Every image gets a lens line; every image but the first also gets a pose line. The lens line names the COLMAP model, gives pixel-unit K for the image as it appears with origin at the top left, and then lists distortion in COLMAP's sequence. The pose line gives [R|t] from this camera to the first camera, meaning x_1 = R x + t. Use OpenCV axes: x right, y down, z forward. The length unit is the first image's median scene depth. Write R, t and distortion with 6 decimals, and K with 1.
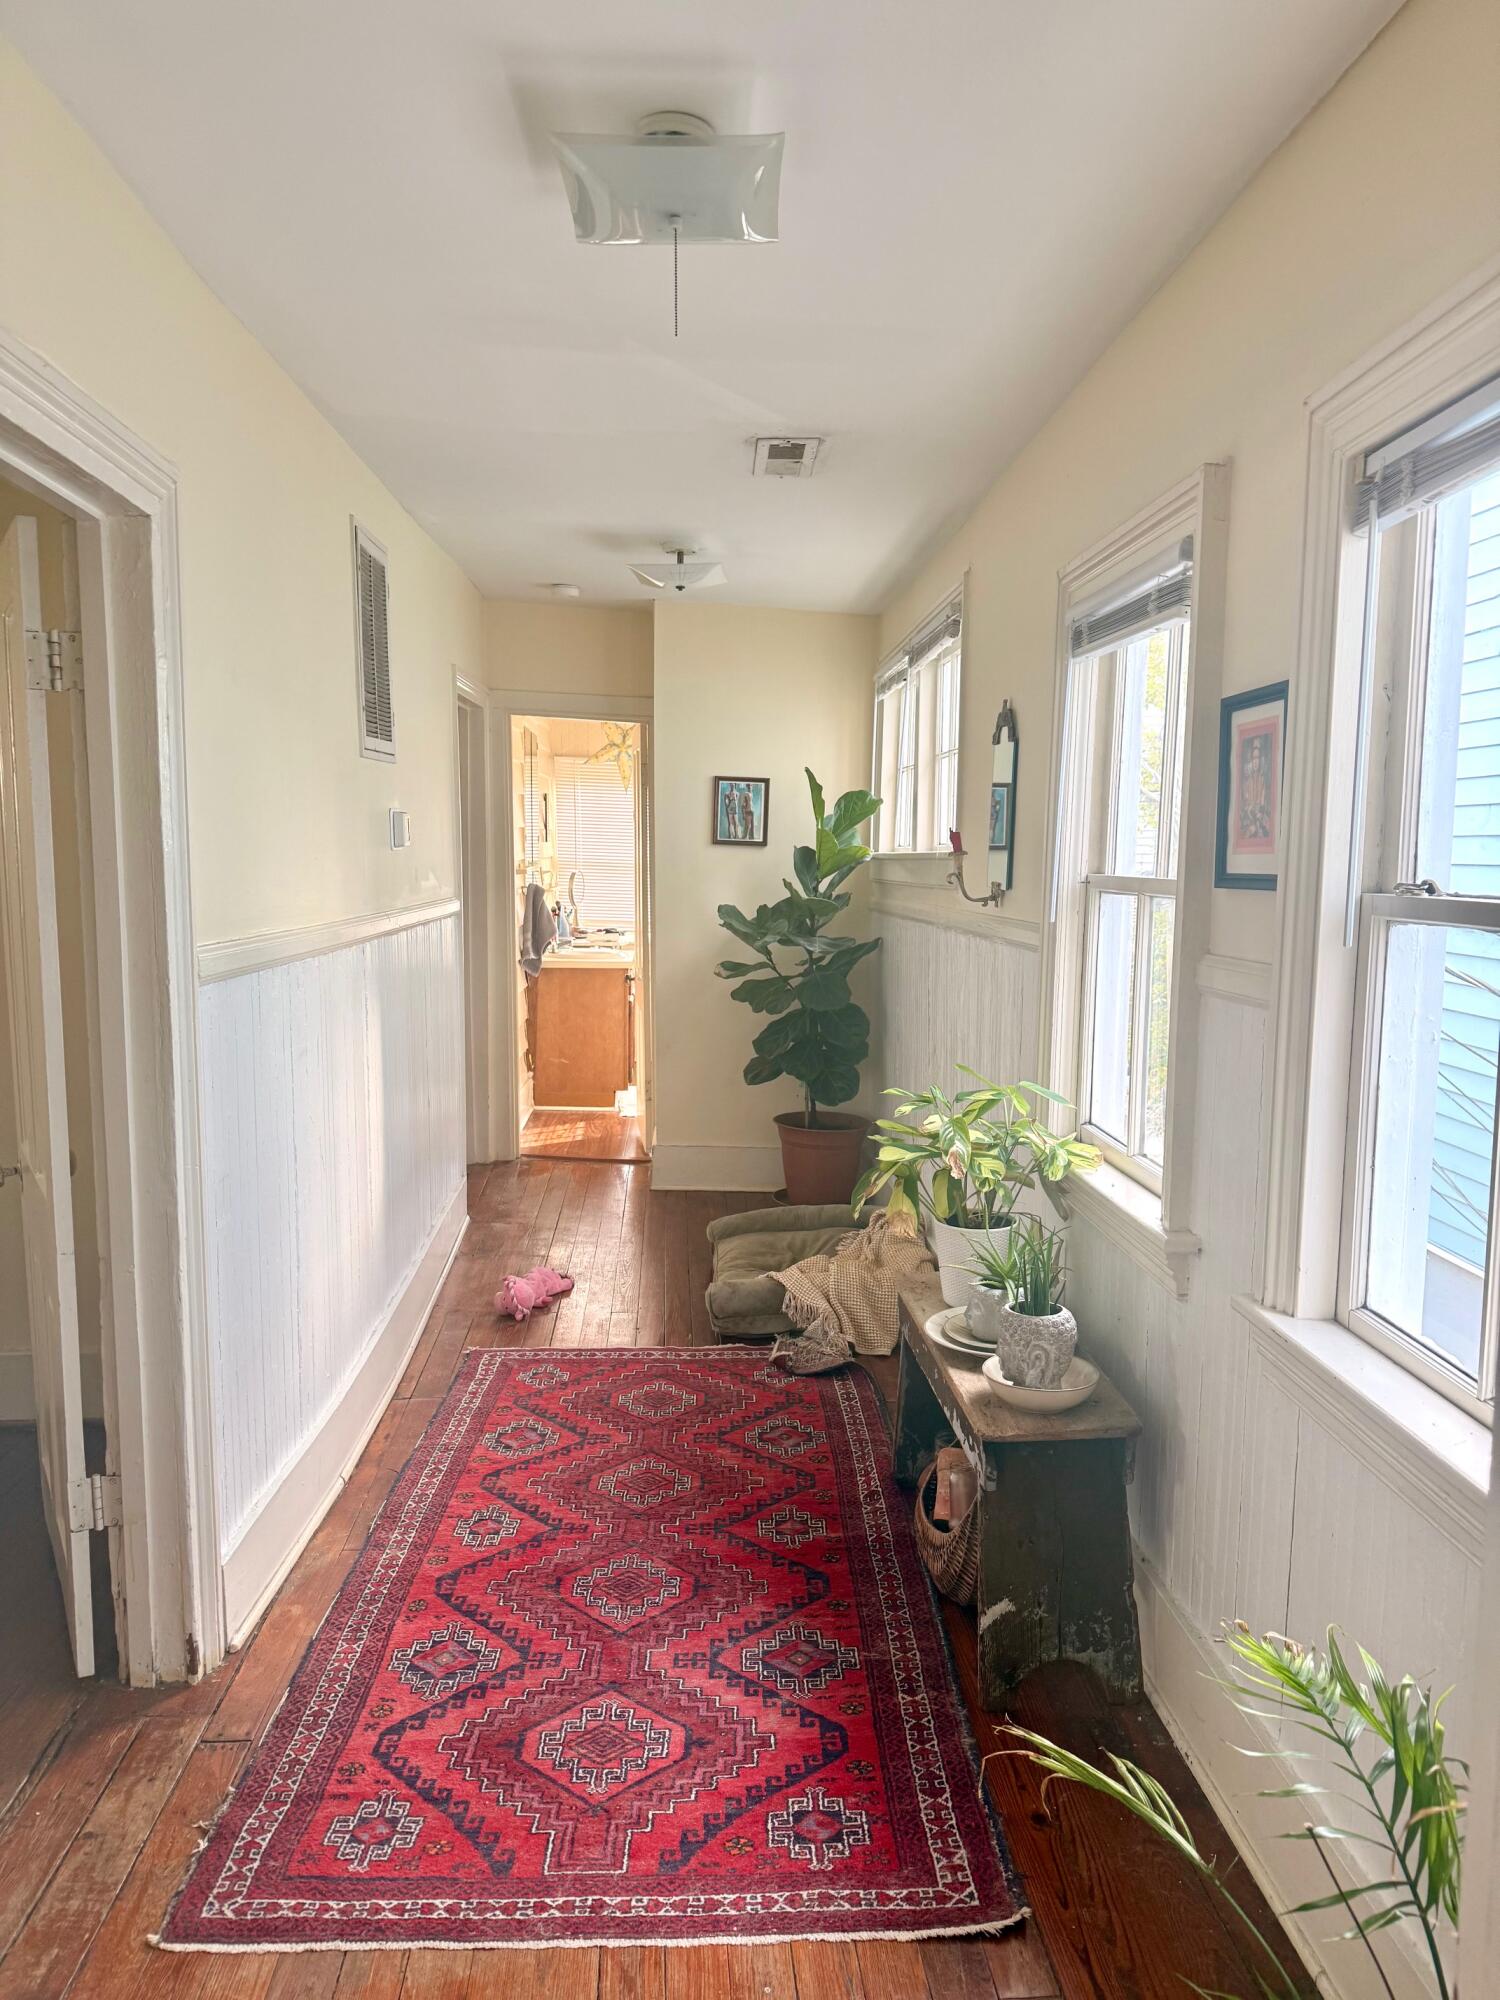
lens RADIAL K [[1404.9, 0, 750.2], [0, 1404.9, 1010.6], [0, 0, 1]] dist [0.156860, -0.344451]
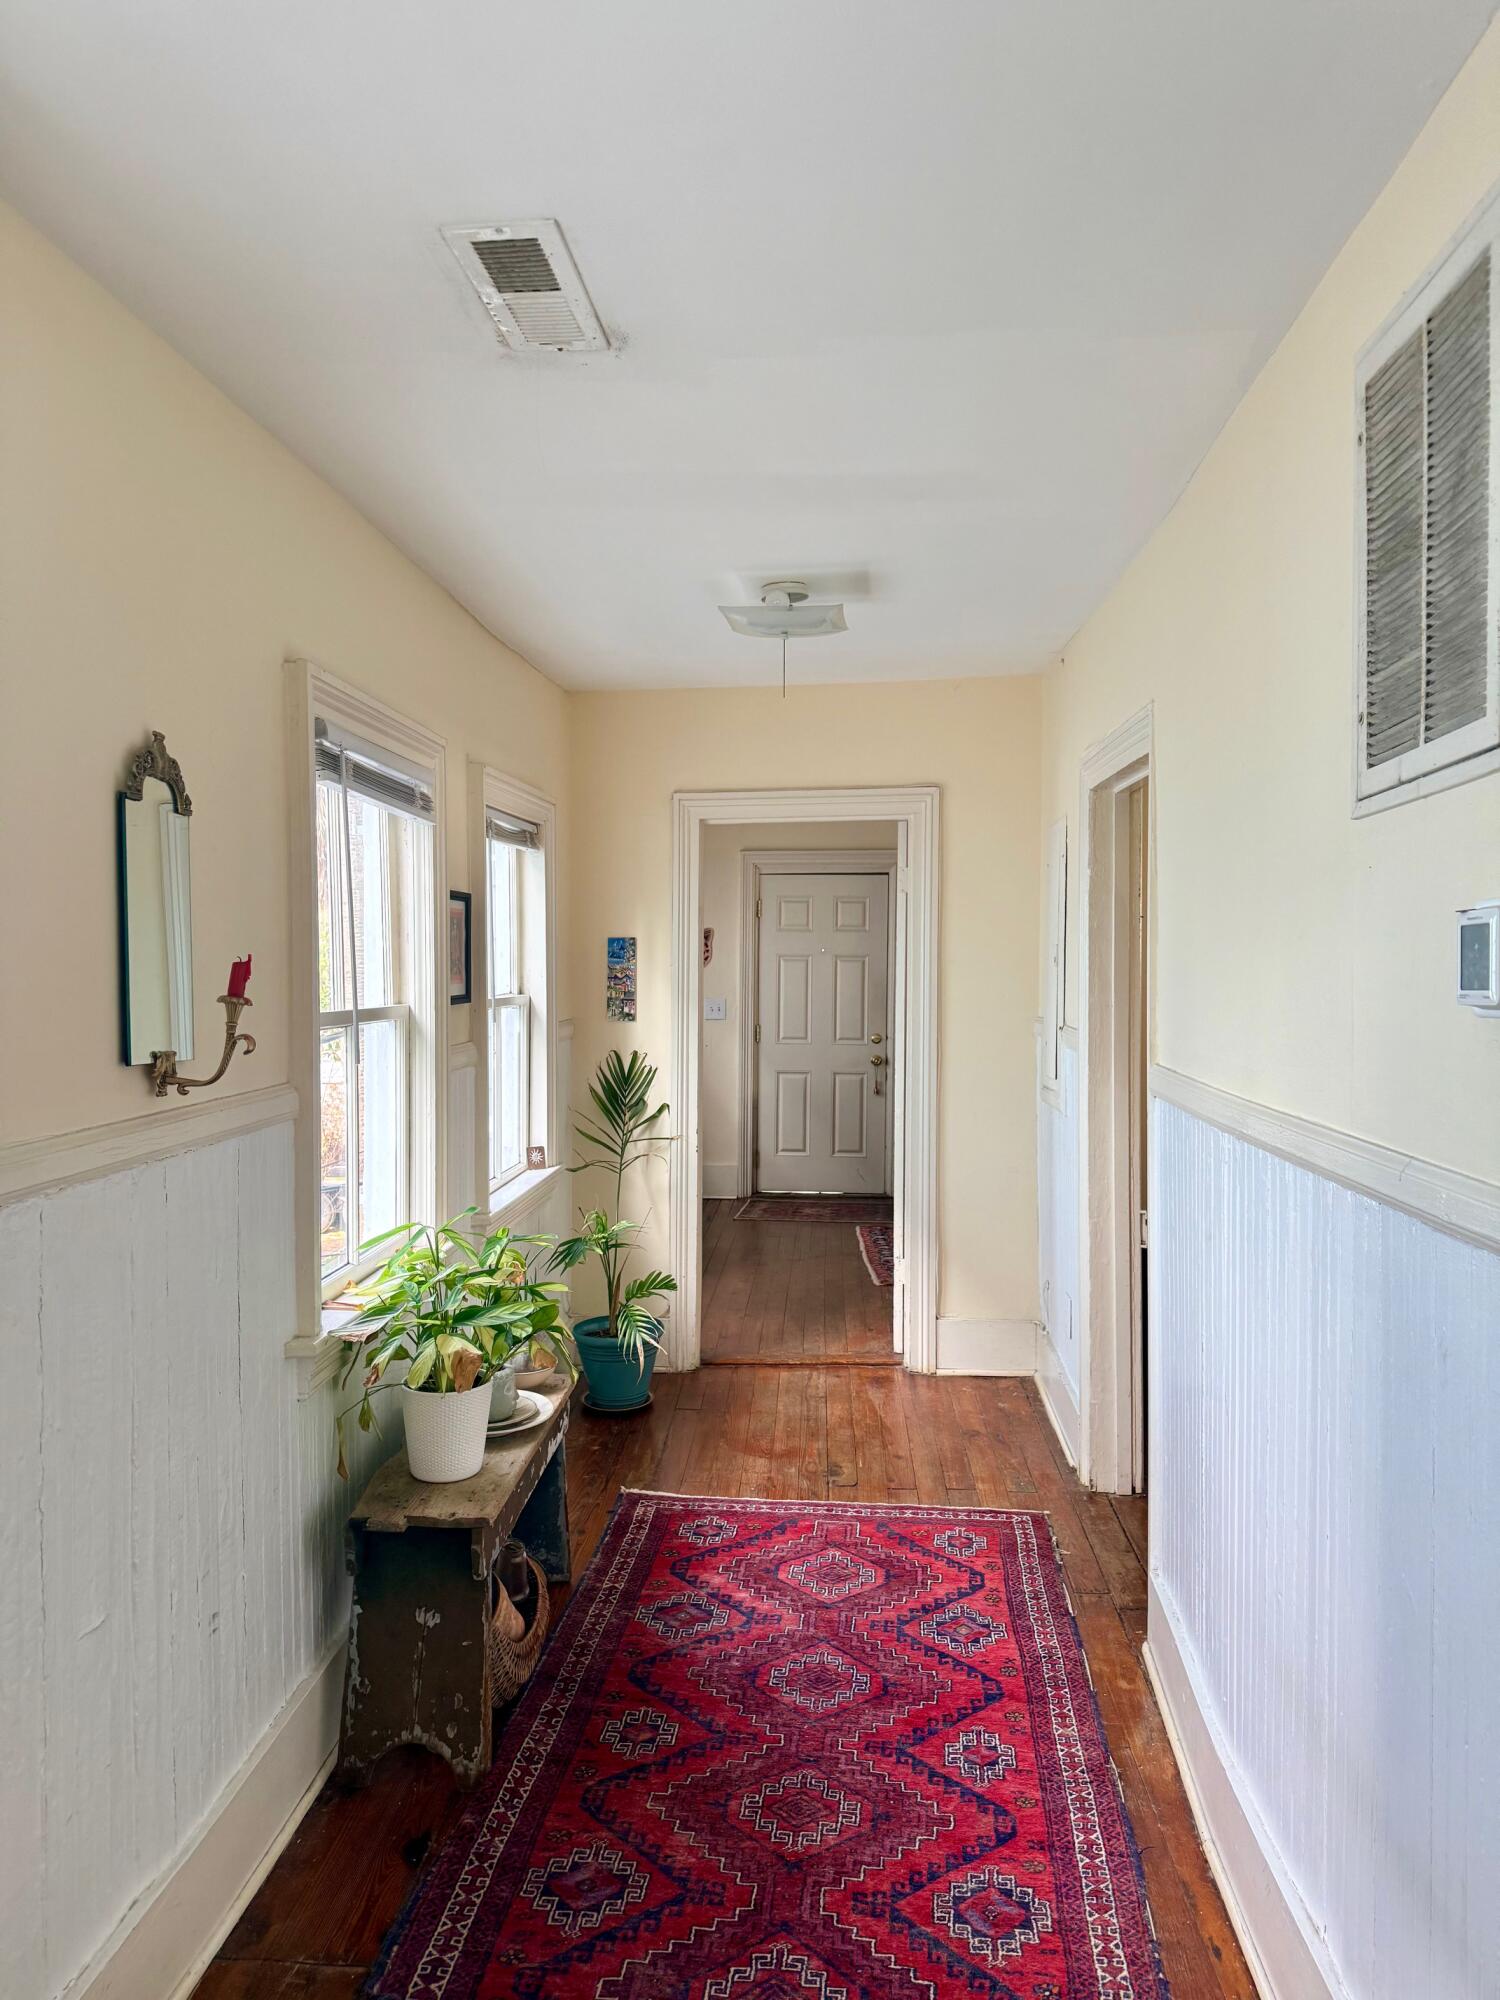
lens RADIAL K [[1587.3, 0, 750.0], [0, 1587.3, 1000.0], [0, 0, 1]] dist [0.161090, -0.366177]
pose [[-0.993330, -0.006002, 0.115148, -0.186879], [0.009713, 0.990740, 0.135427, -0.284670], [-0.114895, 0.135642, -0.984073, 2.327168]]
